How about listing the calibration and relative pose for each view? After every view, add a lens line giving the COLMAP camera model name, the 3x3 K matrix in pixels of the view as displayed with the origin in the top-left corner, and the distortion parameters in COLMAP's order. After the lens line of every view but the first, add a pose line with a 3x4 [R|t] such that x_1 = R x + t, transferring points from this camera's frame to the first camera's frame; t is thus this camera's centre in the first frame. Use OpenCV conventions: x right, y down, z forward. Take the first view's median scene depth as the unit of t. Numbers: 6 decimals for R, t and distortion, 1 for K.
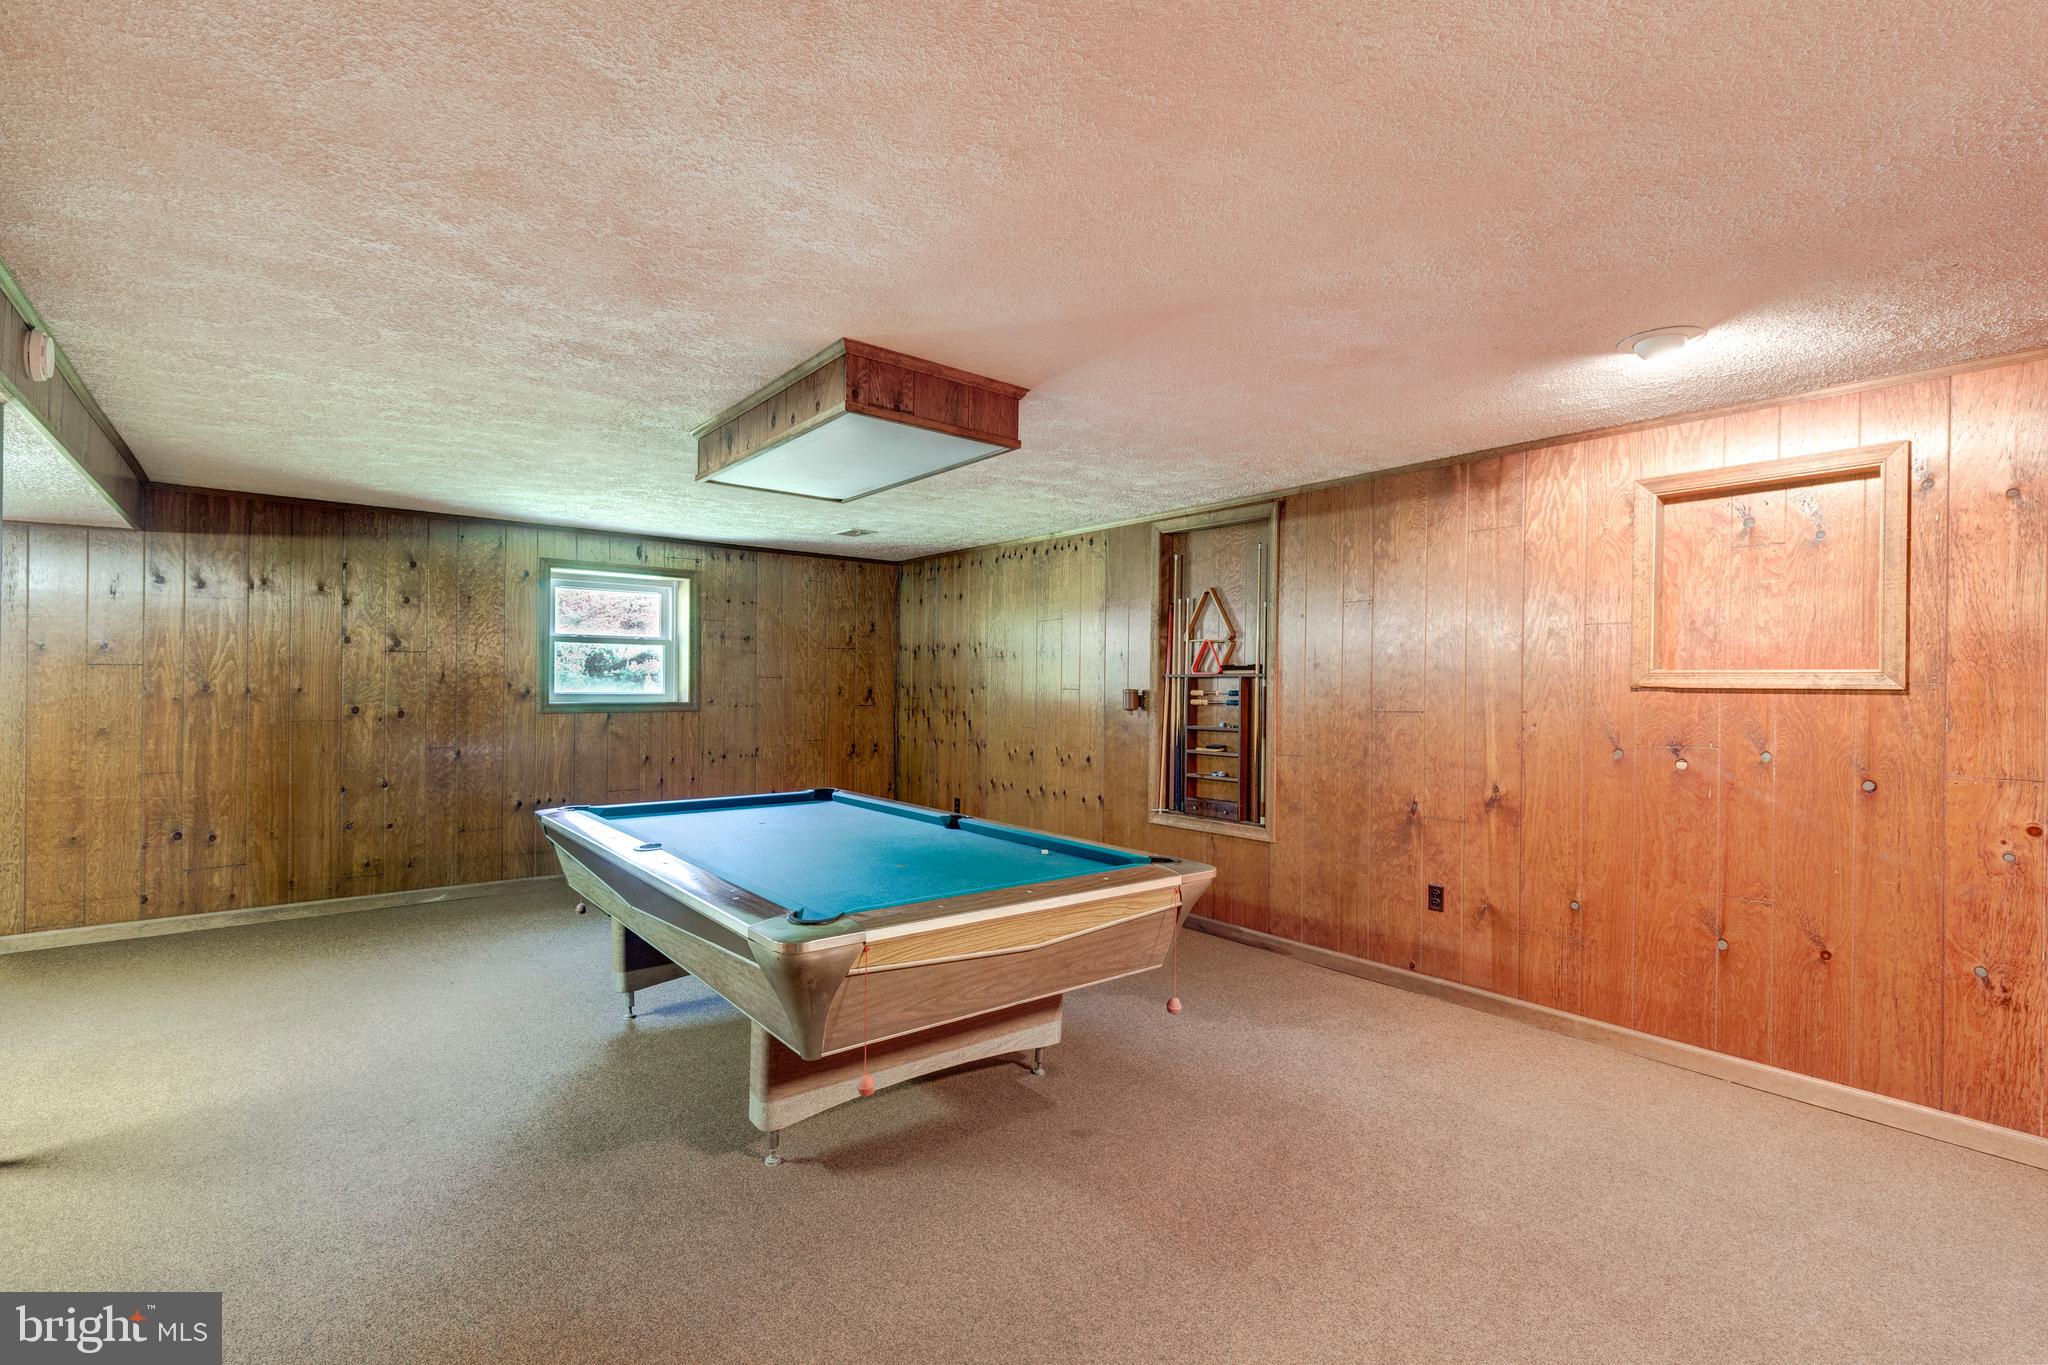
lens RADIAL K [[931.9, 0, 1018.3], [0, 931.9, 686.9], [0, 0, 1]] dist [0.001828, -0.000132]
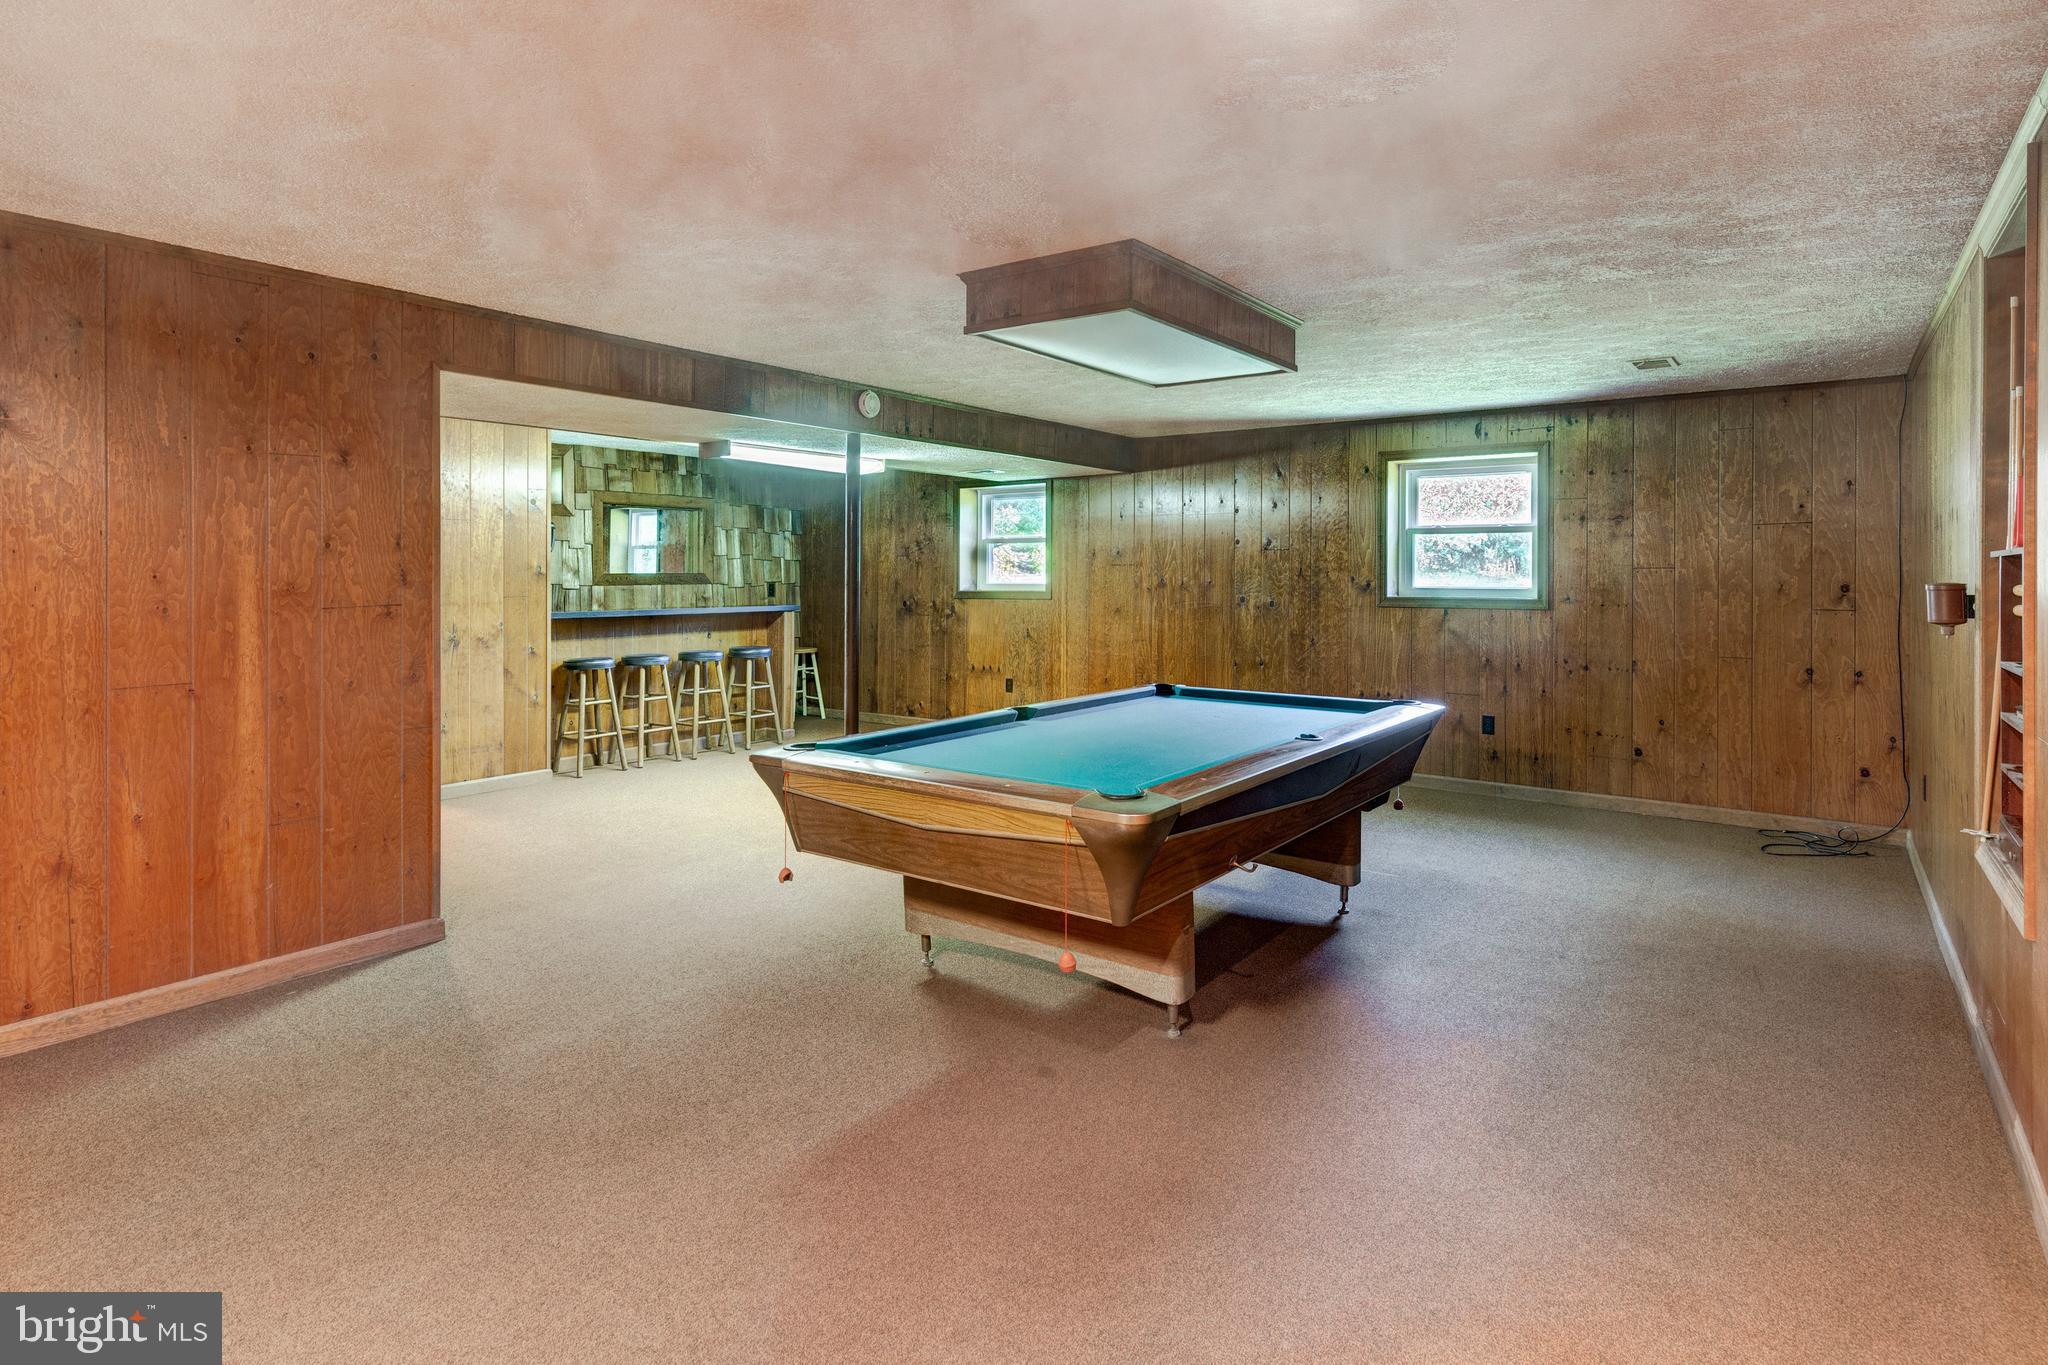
lens RADIAL K [[1057.6, 0, 1022.4], [0, 1057.6, 570.4], [0, 0, 1]] dist [0.032188, -0.000097]
pose [[0.259306, -0.009755, -0.965746, 0.500144], [-0.001993, 0.999941, -0.010636, 0.002095], [0.965793, 0.004682, 0.259271, 0.333787]]
